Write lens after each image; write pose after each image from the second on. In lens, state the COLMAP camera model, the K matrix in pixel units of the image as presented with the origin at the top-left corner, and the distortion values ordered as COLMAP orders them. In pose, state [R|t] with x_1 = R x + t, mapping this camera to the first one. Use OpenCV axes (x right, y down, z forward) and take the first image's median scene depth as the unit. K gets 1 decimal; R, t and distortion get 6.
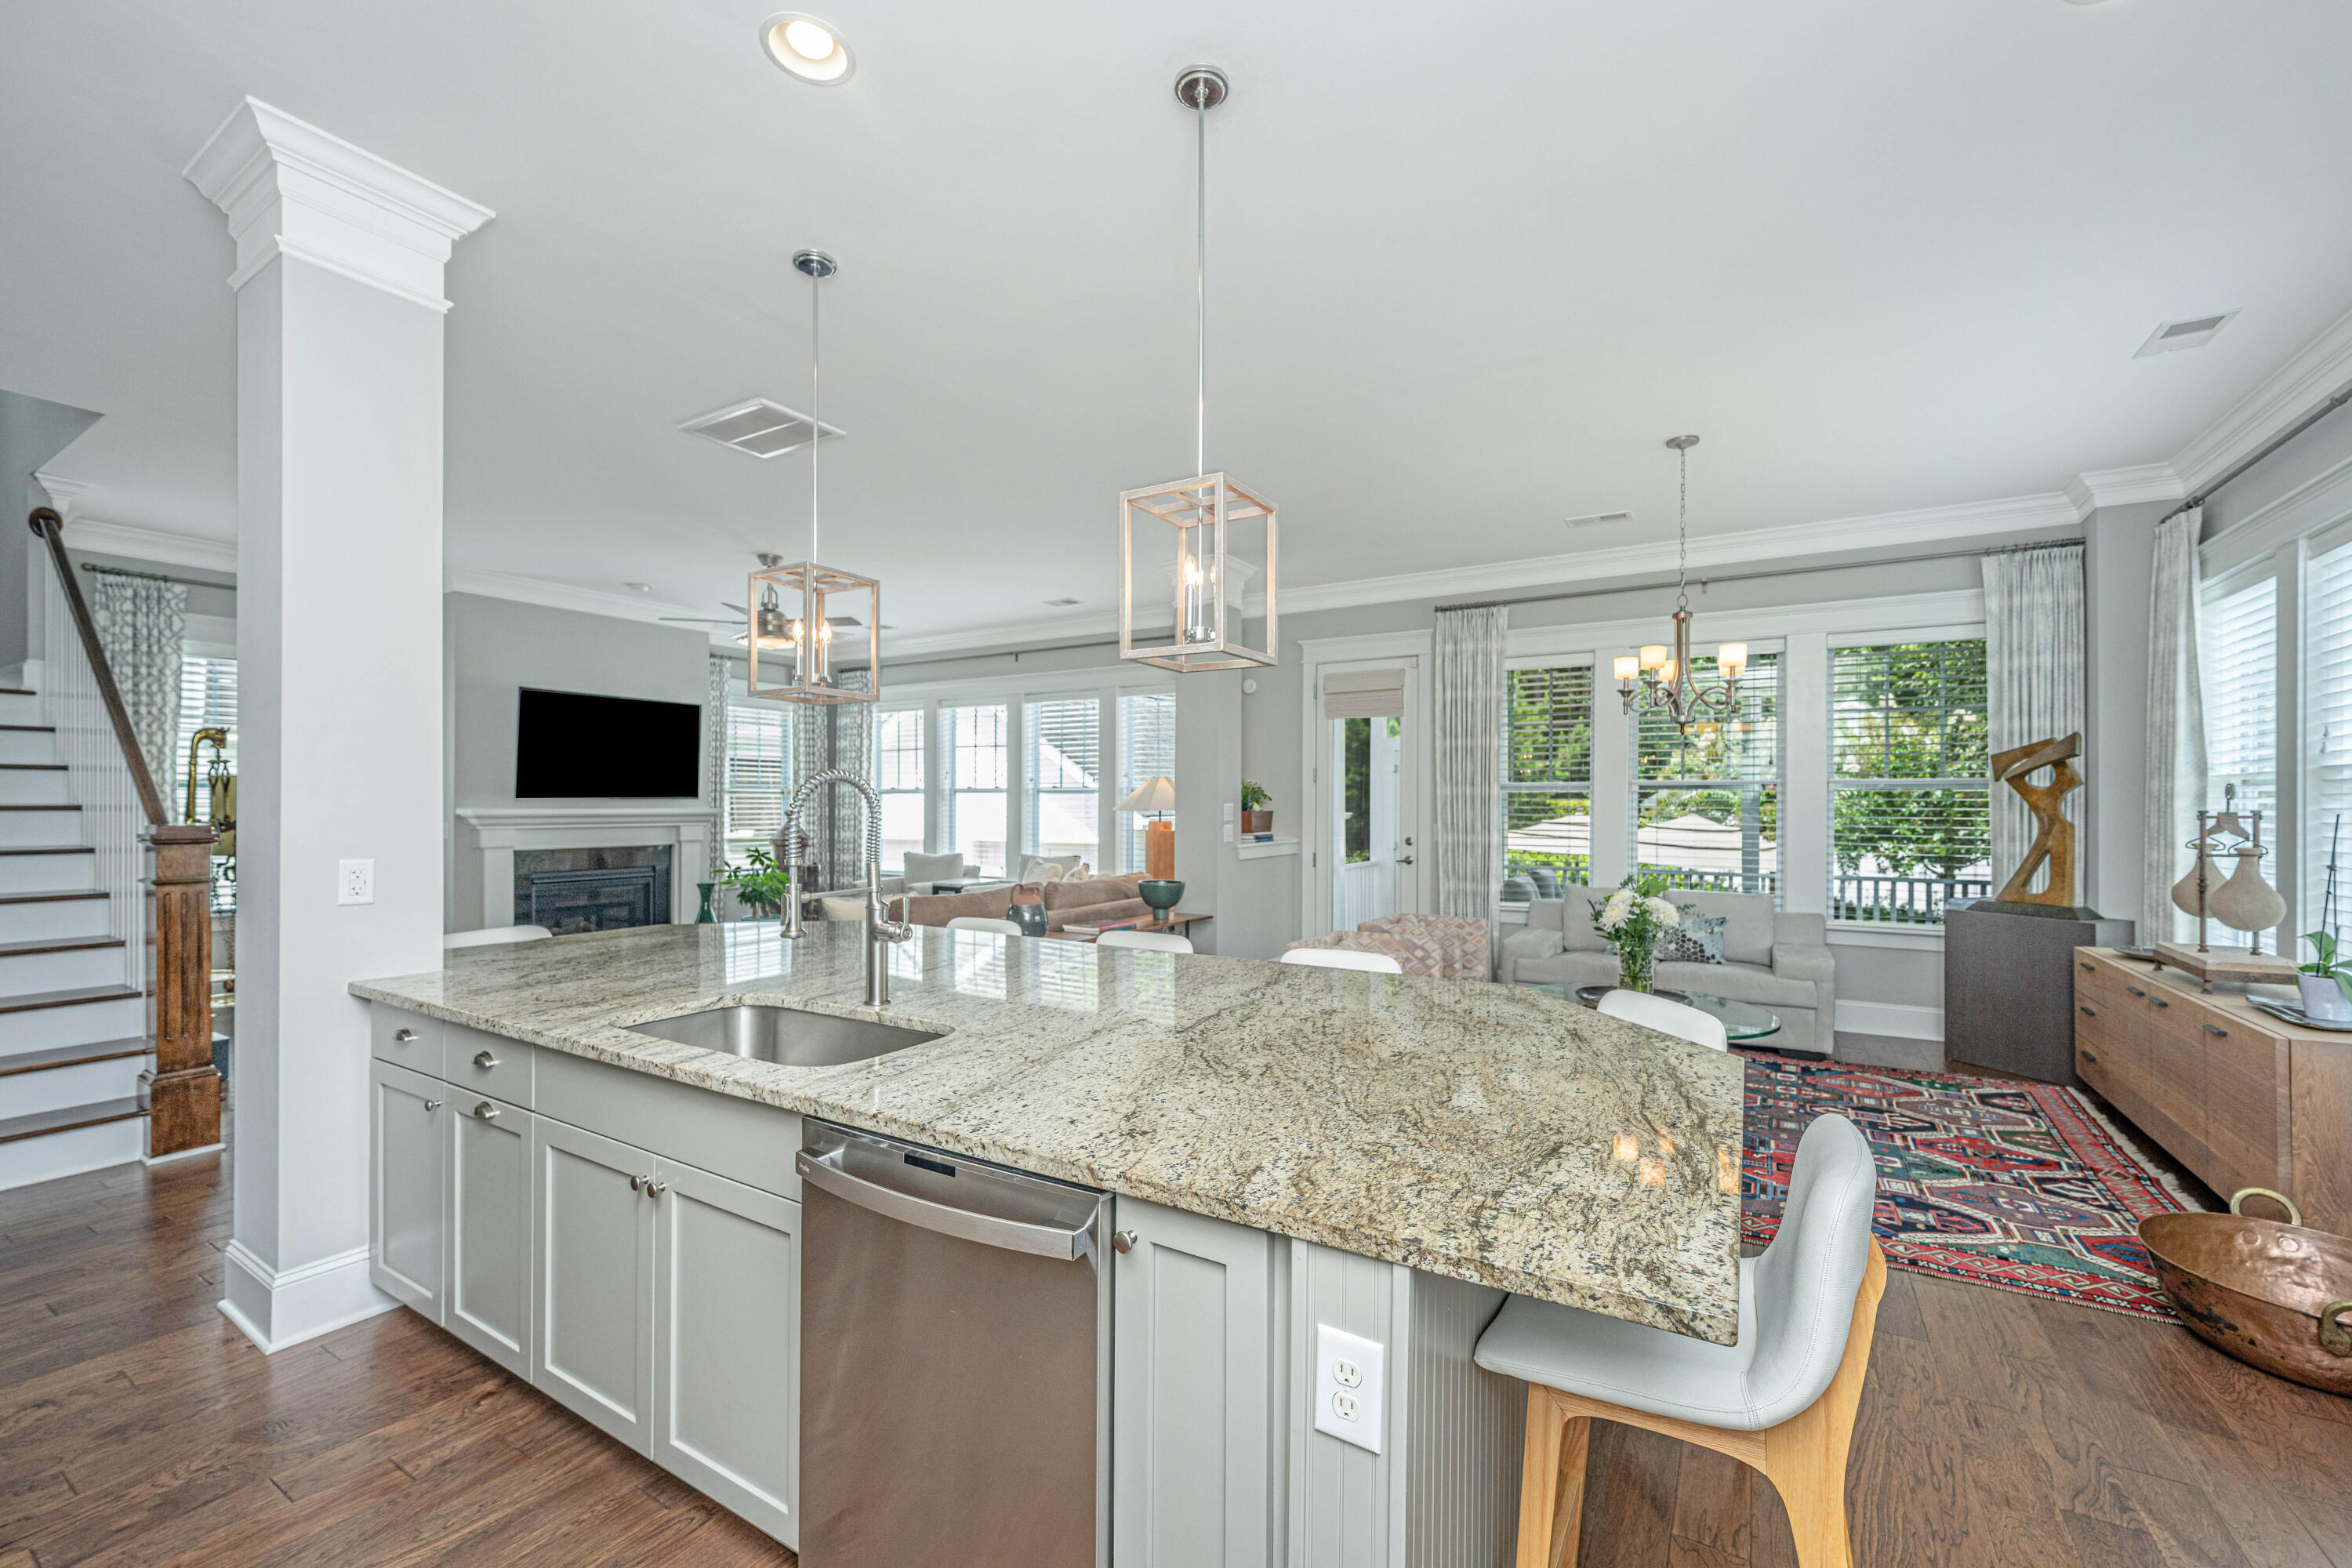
lens RADIAL K [[937.4, 0, 1175.3], [0, 937.4, 801.4], [0, 0, 1]] dist [-0.001481, -0.000609]
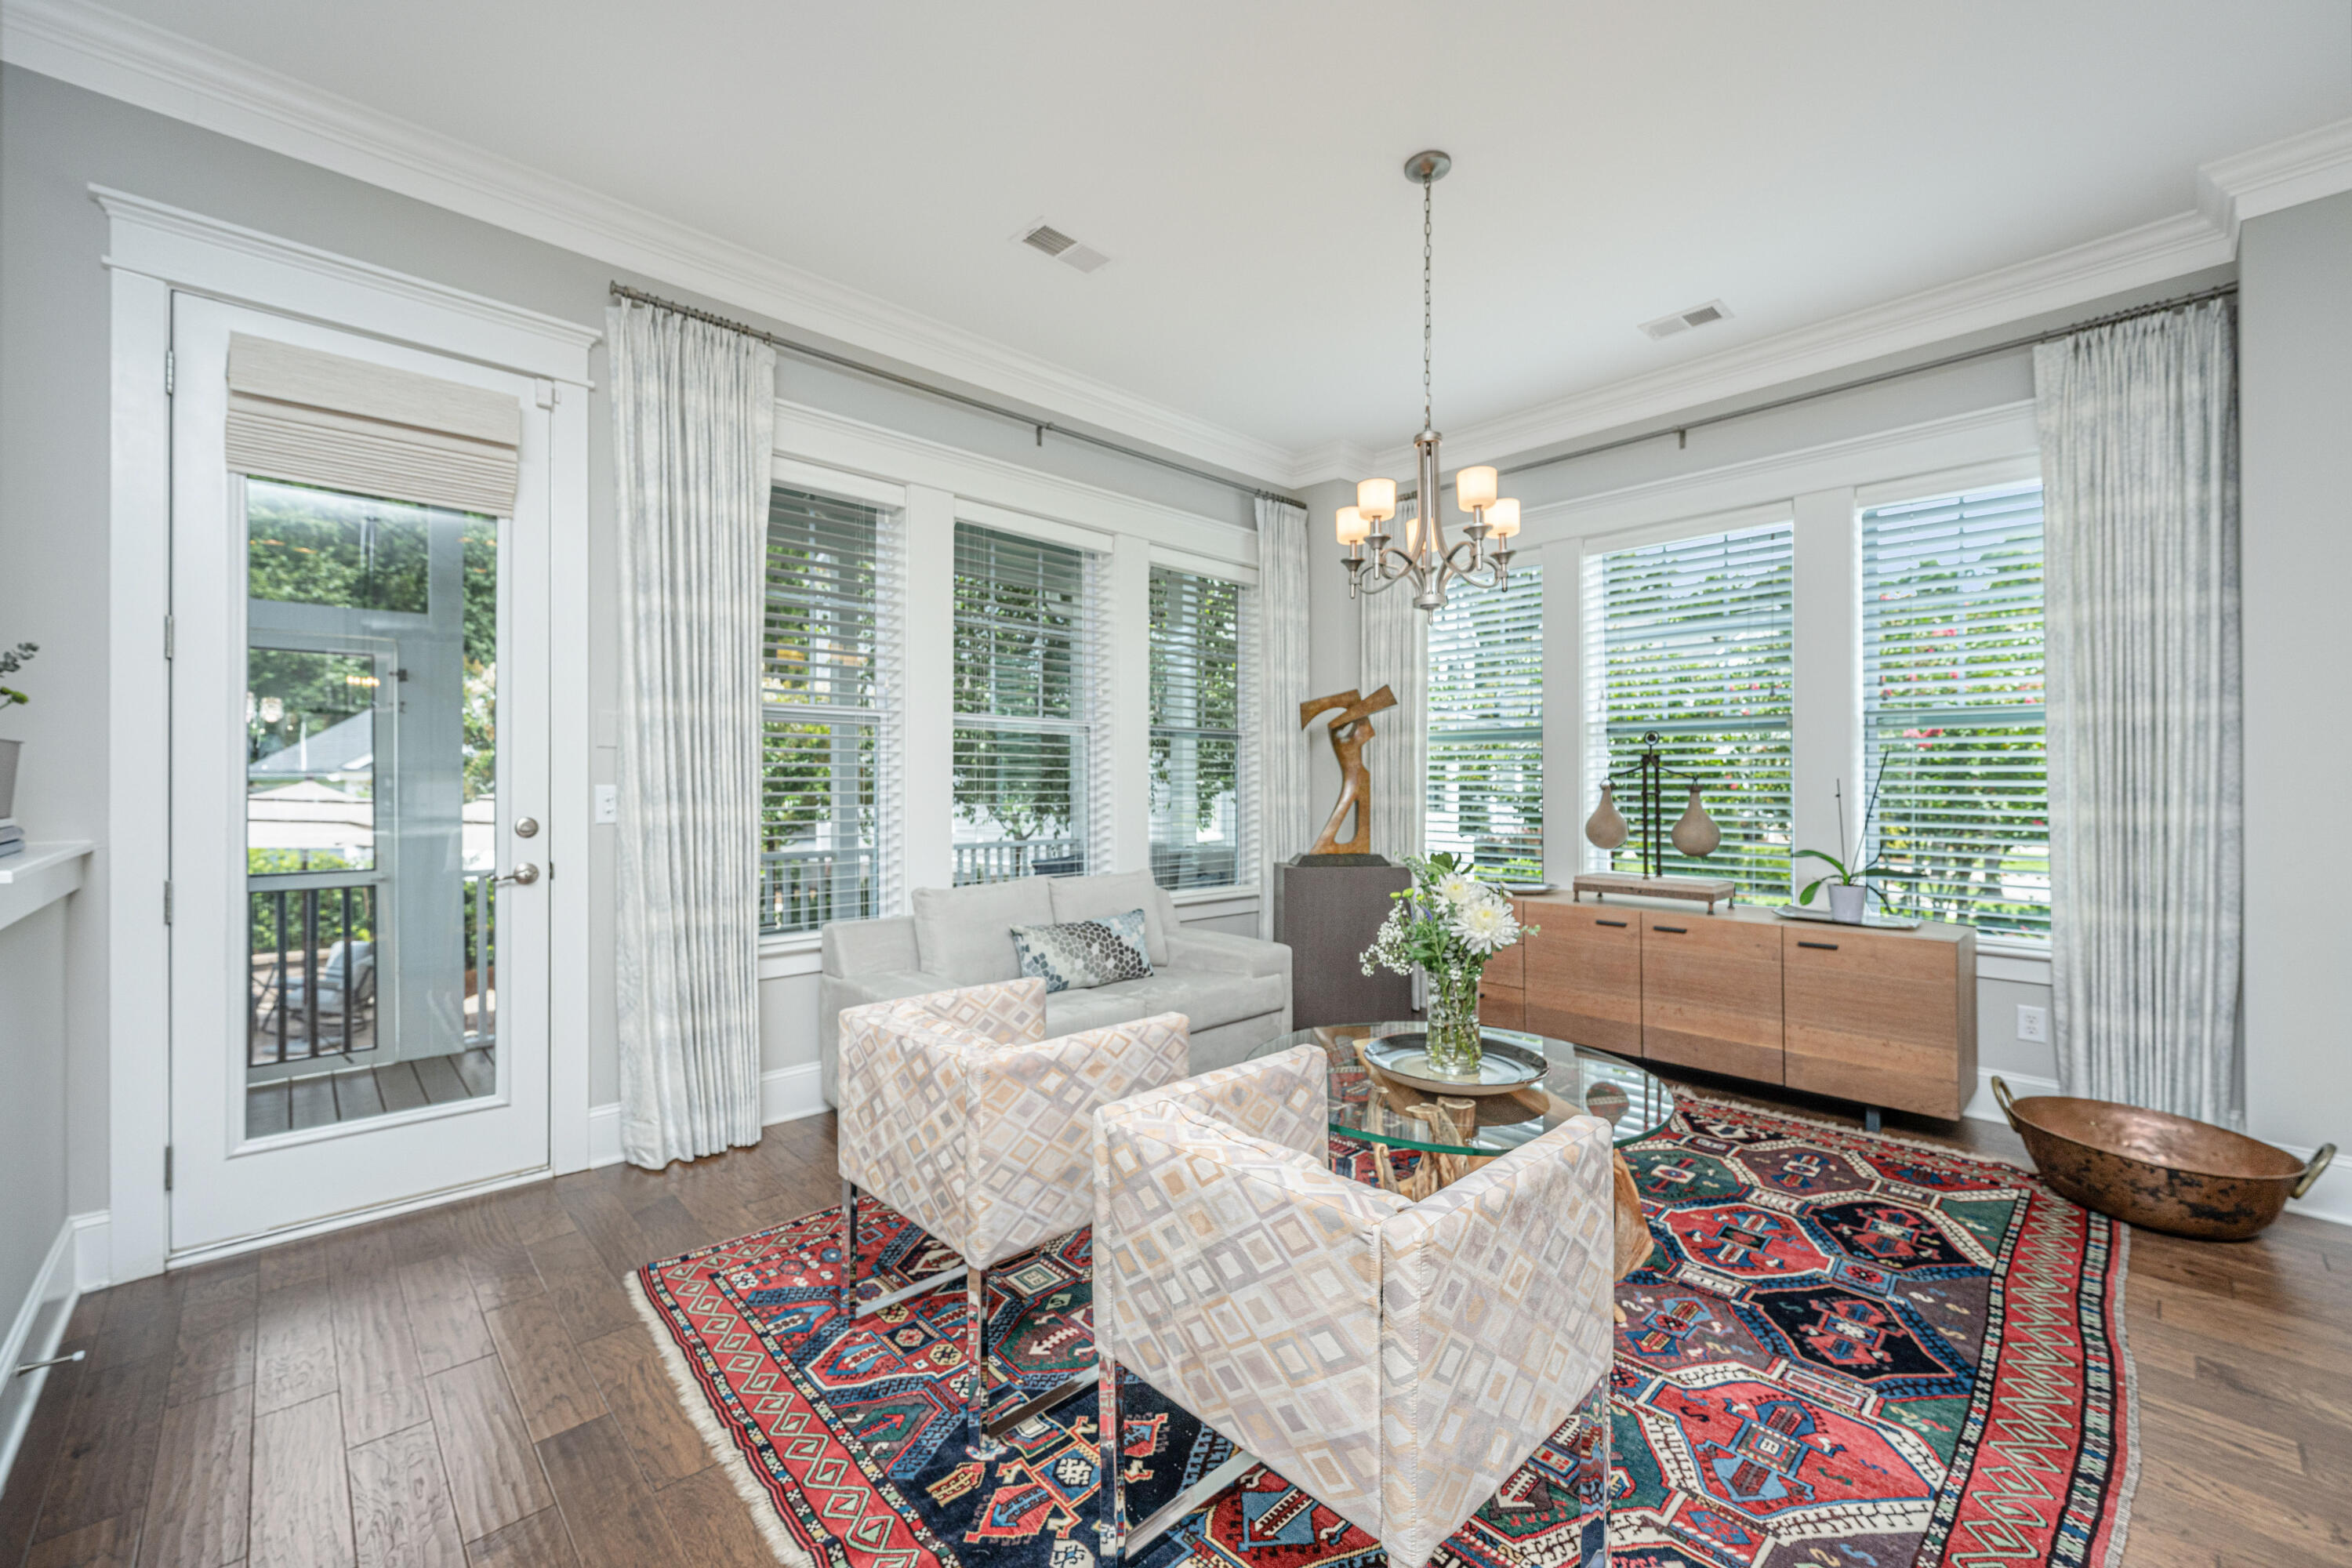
lens RADIAL K [[937.4, 0, 1167.4], [0, 937.4, 788.8], [0, 0, 1]] dist [-0.001481, -0.000609]
pose [[0.256142, -0.007414, 0.966611, -0.101756], [-0.001438, 0.999967, 0.008051, 0.029981], [-0.966638, -0.003452, 0.256123, 0.869421]]
